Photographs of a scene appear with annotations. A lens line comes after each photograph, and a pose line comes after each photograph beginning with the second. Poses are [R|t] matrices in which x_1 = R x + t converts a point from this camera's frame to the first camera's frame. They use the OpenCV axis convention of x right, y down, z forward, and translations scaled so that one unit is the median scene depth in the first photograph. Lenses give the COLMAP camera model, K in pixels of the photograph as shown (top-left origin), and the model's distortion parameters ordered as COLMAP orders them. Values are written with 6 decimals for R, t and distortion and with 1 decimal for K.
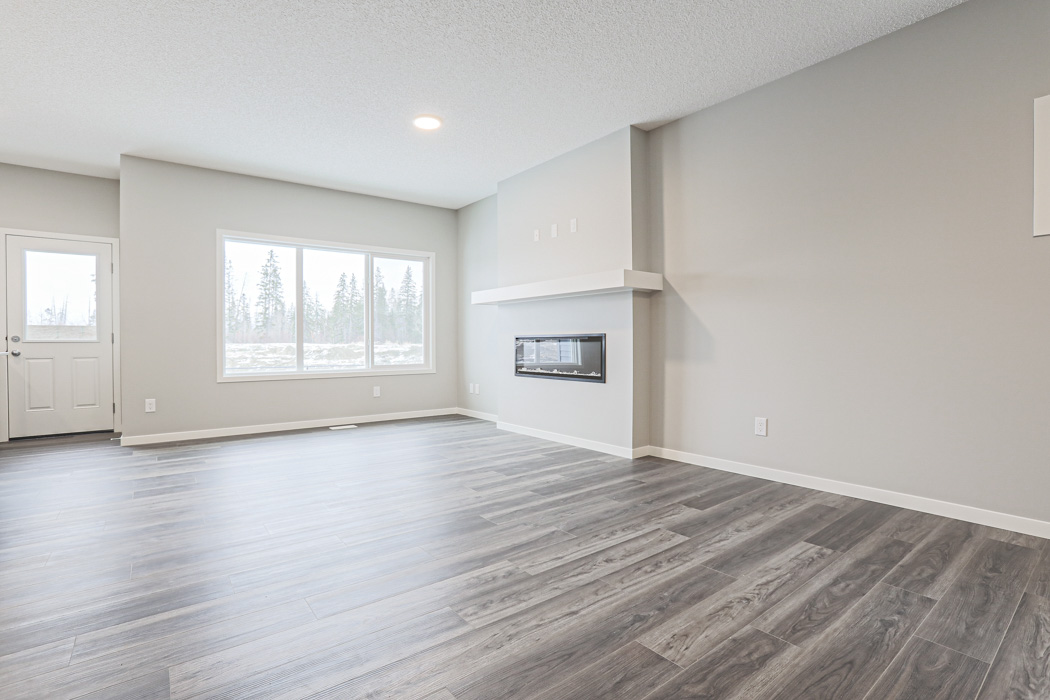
lens RADIAL K [[487.9, 0, 509.0], [0, 487.9, 342.4], [0, 0, 1]] dist [-0.050263, 0.024917]
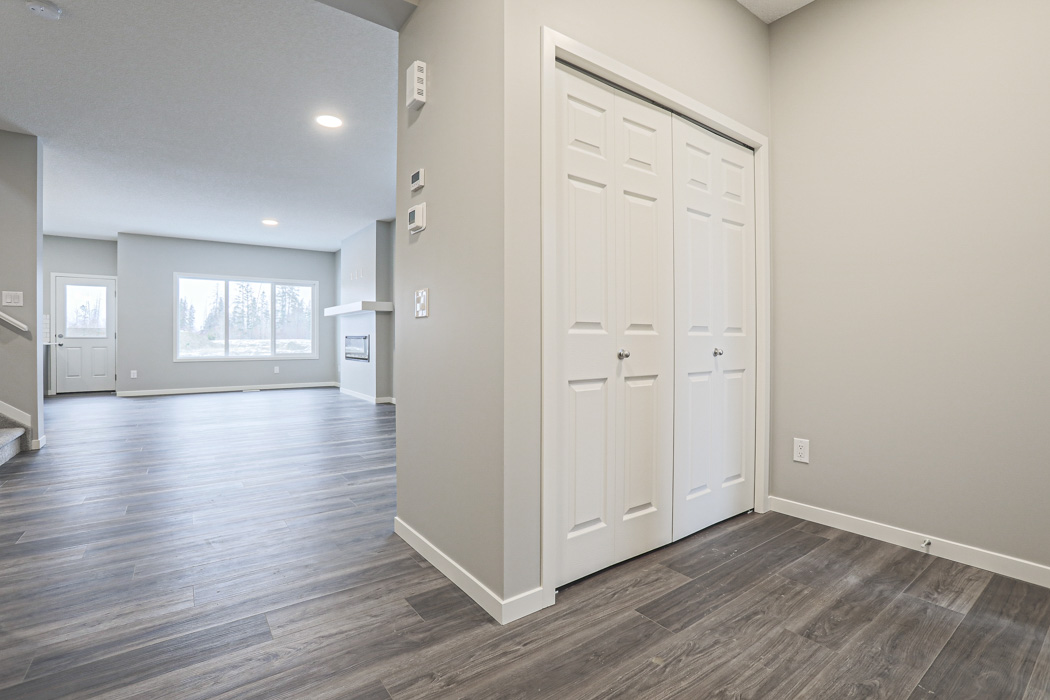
lens RADIAL K [[459.2, 0, 463.4], [0, 459.2, 342.7], [0, 0, 1]] dist [-0.002311, -0.000053]
pose [[0.997069, 0.005585, -0.076302, 0.533481], [-0.005021, 0.999959, 0.007570, -0.002628], [0.076341, -0.007165, 0.997056, -0.533669]]
